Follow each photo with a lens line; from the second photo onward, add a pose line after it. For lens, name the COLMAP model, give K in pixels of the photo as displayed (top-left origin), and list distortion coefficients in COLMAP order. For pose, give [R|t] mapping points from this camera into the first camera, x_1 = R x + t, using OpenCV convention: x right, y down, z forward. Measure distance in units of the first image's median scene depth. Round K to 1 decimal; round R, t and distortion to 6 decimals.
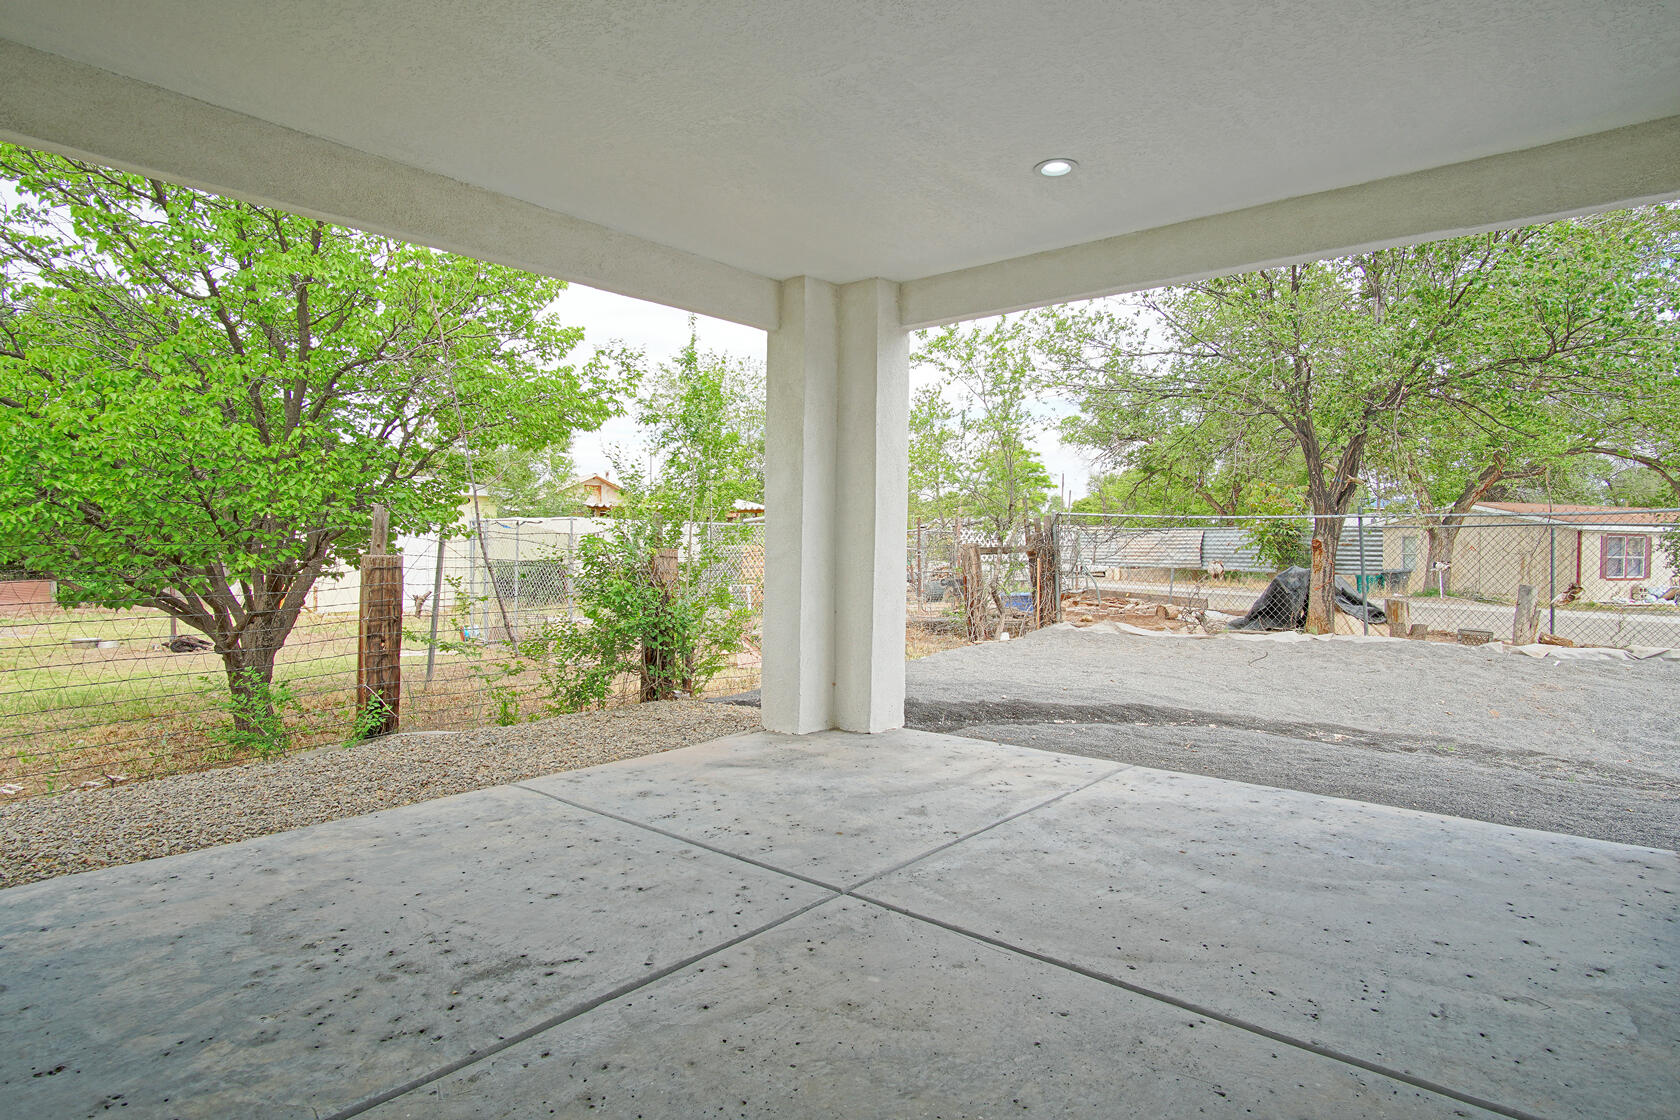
lens RADIAL K [[895.9, 0, 833.7], [0, 895.9, 557.4], [0, 0, 1]] dist [-0.037174, 0.009062]
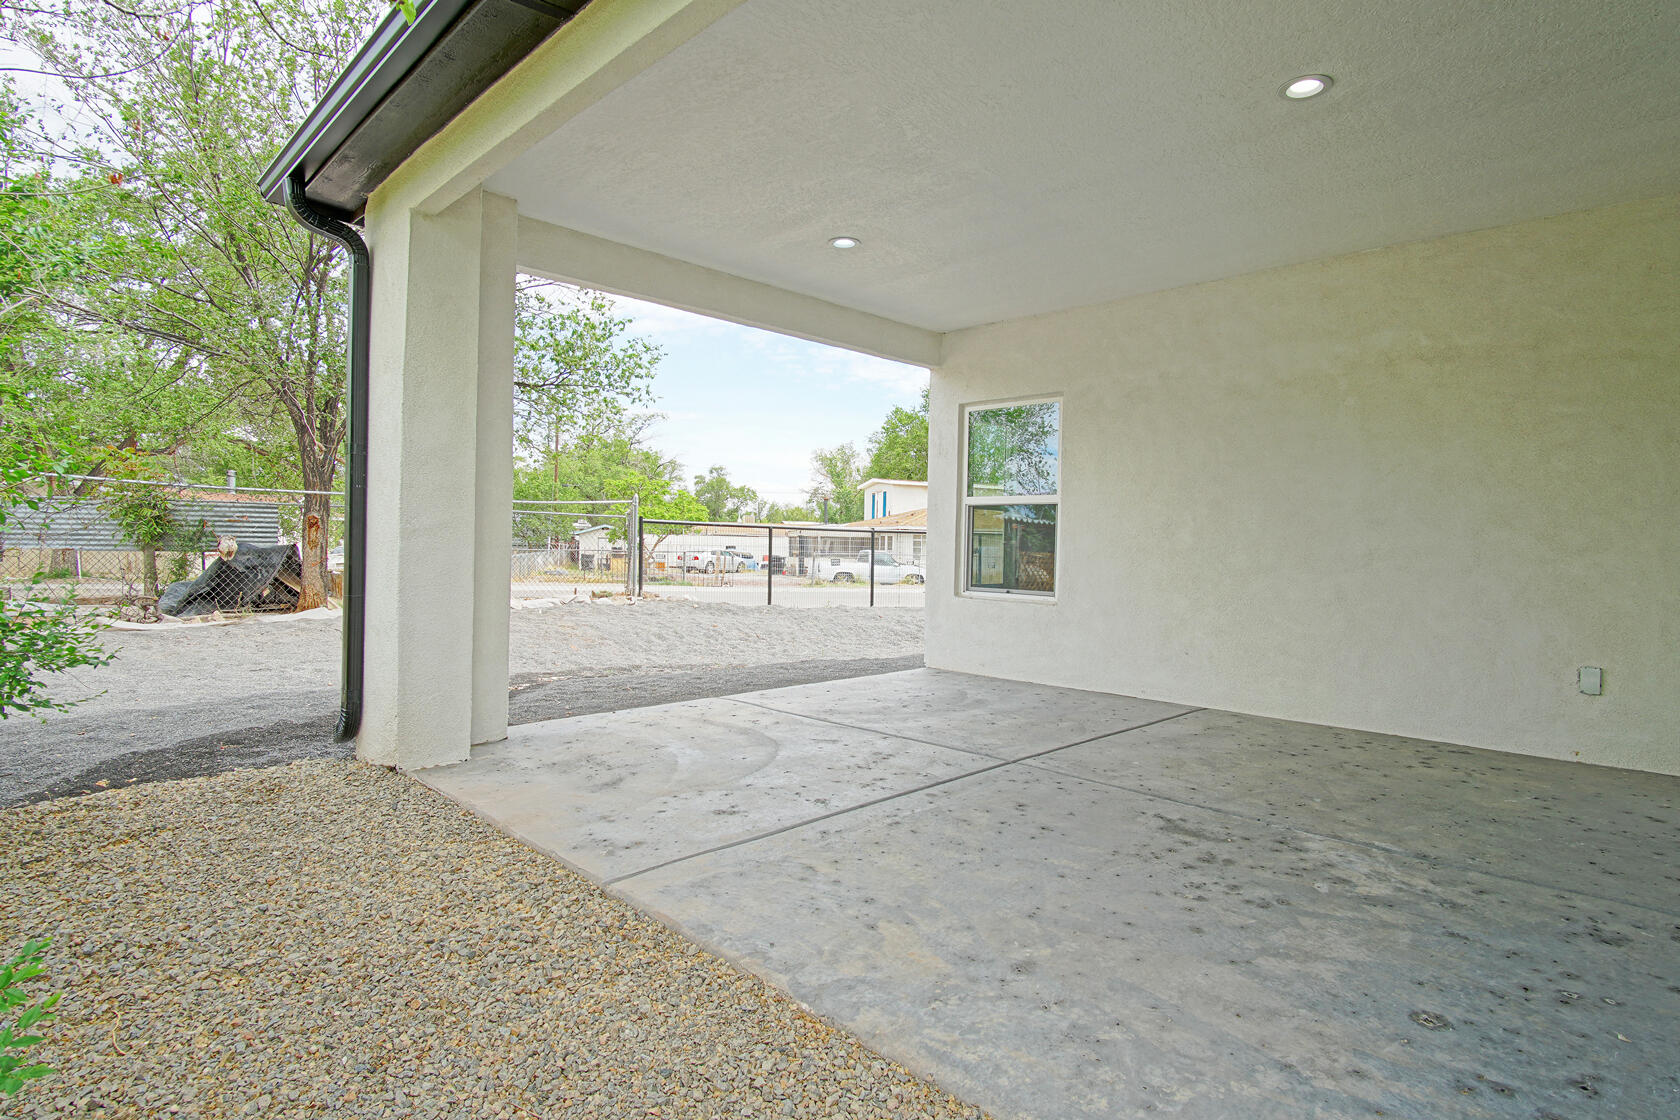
lens RADIAL K [[895.9, 0, 833.7], [0, 895.9, 557.4], [0, 0, 1]] dist [-0.037174, 0.009062]
pose [[0.092415, -0.024512, 0.995419, -1.588053], [-0.000043, 0.999697, 0.024622, 0.009199], [-0.995721, -0.002318, 0.092386, 1.267967]]
